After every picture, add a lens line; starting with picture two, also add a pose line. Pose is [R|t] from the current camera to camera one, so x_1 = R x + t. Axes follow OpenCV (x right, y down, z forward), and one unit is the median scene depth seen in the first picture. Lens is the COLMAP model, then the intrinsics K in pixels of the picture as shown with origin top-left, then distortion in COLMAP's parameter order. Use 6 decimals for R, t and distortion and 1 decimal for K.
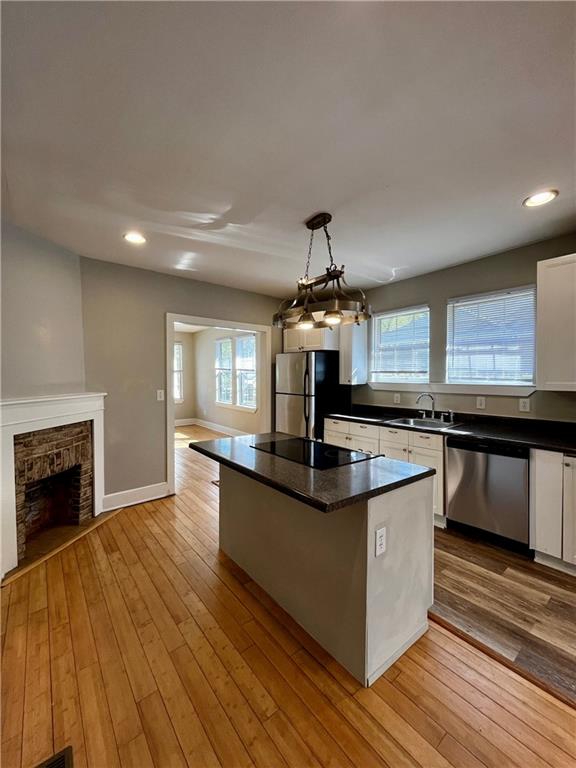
lens RADIAL K [[309.7, 0, 287.7], [0, 309.7, 384.7], [0, 0, 1]] dist [-0.000628, -0.000382]
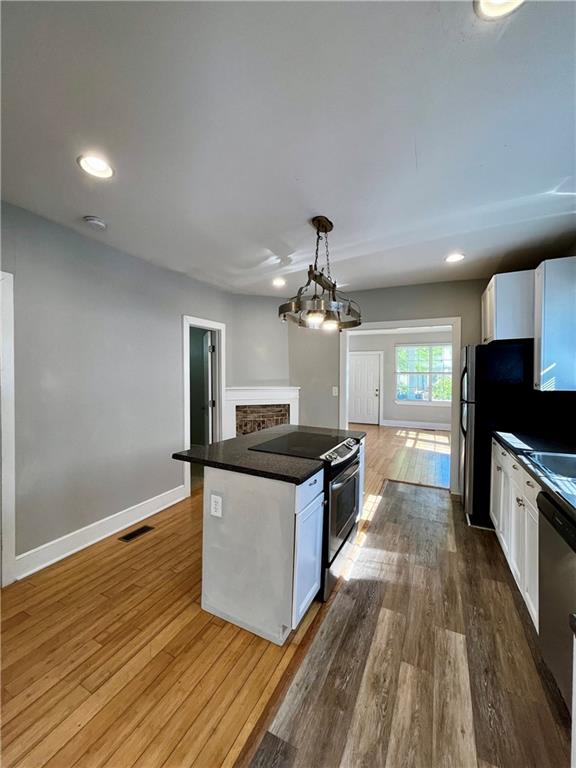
lens RADIAL K [[309.7, 0, 287.7], [0, 309.7, 384.7], [0, 0, 1]] dist [-0.000628, -0.000382]
pose [[0.423479, 0.026990, -0.905504, 0.931885], [-0.035426, 0.999285, 0.013217, -0.003389], [0.905213, 0.026481, 0.424132, 0.440157]]
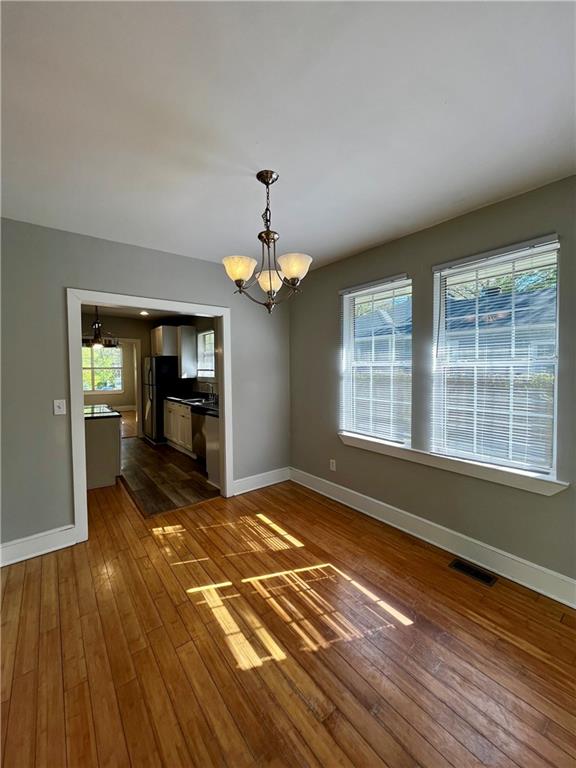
lens RADIAL K [[309.3, 0, 288.0], [0, 309.3, 384.0], [0, 0, 1]] dist [-0.000519, -0.000142]
pose [[0.999760, 0.006229, -0.021006, 1.282288], [-0.005999, 0.999922, 0.010994, 0.016318], [0.021073, -0.010865, 0.999719, -0.893245]]
